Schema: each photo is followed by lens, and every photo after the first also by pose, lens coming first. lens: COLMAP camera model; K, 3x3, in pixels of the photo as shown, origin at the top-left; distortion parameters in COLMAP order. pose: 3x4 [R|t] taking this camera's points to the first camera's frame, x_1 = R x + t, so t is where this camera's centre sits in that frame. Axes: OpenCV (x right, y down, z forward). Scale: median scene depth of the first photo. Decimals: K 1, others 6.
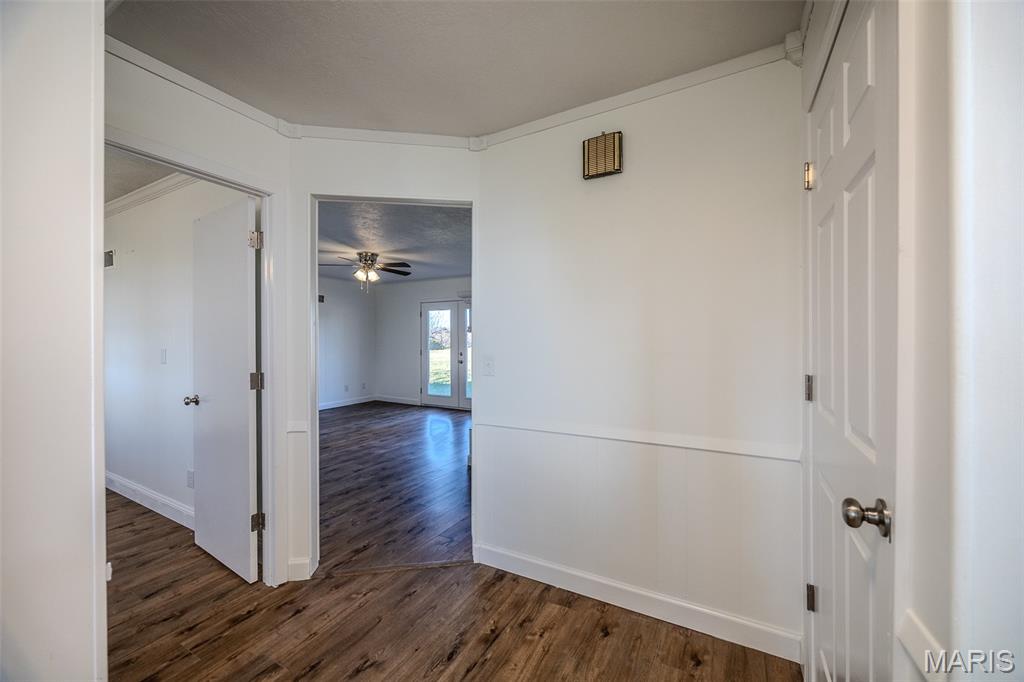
lens RADIAL K [[388.5, 0, 514.9], [0, 388.5, 341.8], [0, 0, 1]] dist [-0.000966, -0.000138]
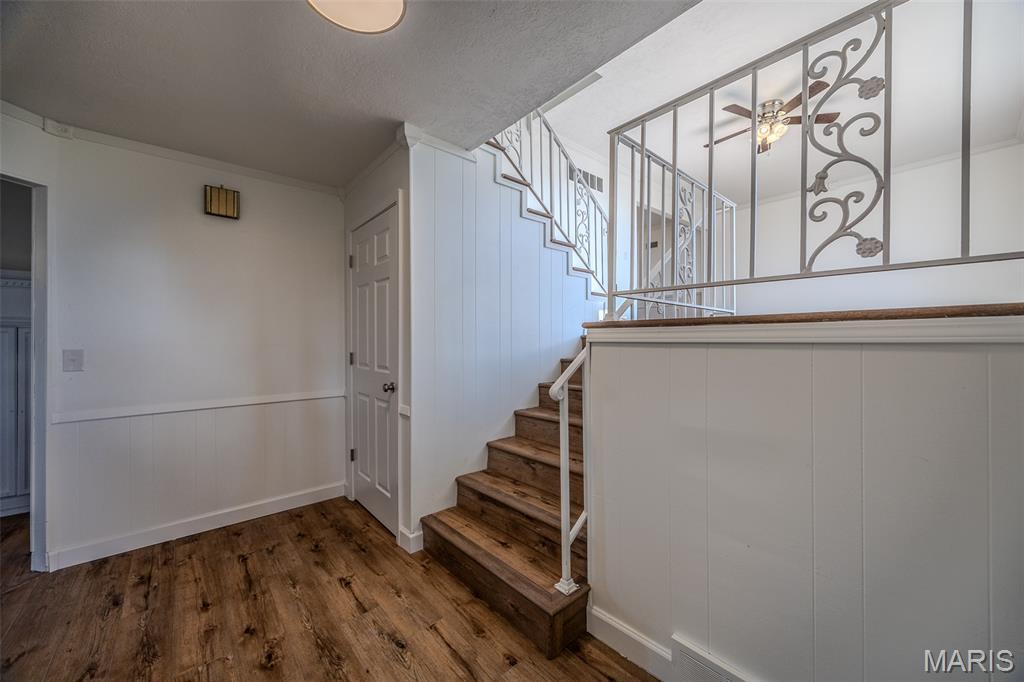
lens RADIAL K [[388.5, 0, 514.9], [0, 388.5, 341.8], [0, 0, 1]] dist [-0.000966, -0.000138]
pose [[0.346659, 0.001024, 0.937991, -0.773490], [0.005296, 0.999981, -0.003049, 0.028639], [-0.937976, 0.006025, 0.346647, -0.491475]]
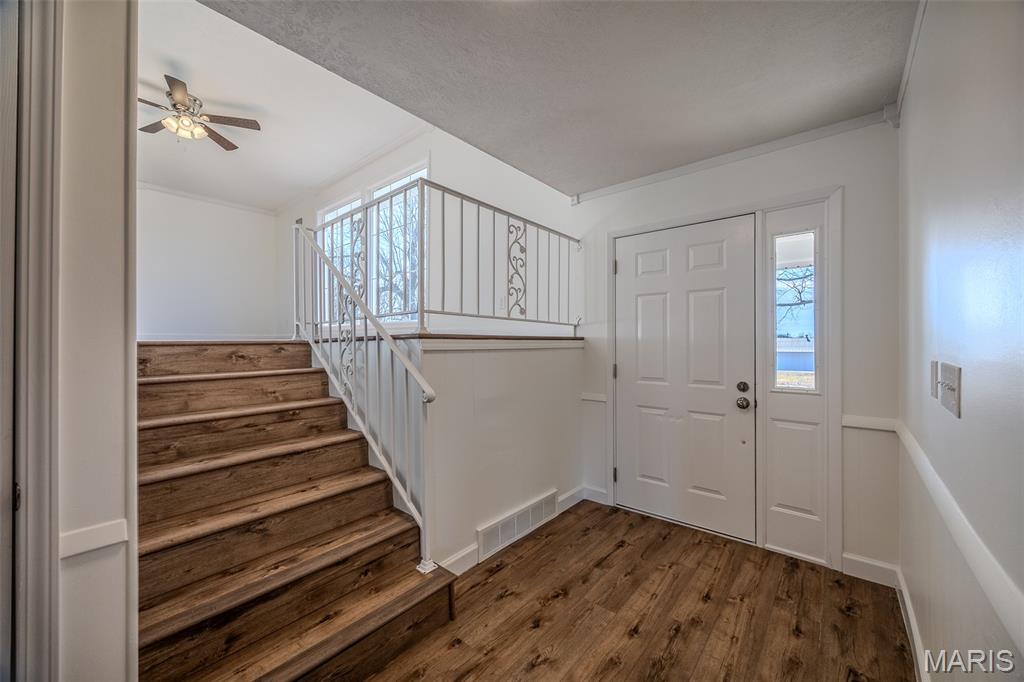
lens RADIAL K [[388.5, 0, 514.9], [0, 388.5, 341.8], [0, 0, 1]] dist [-0.000966, -0.000138]
pose [[-0.979981, 0.006531, 0.198986, -0.299731], [0.007016, 0.999974, 0.001734, 0.001710], [-0.198970, 0.003096, -0.980001, 0.714300]]
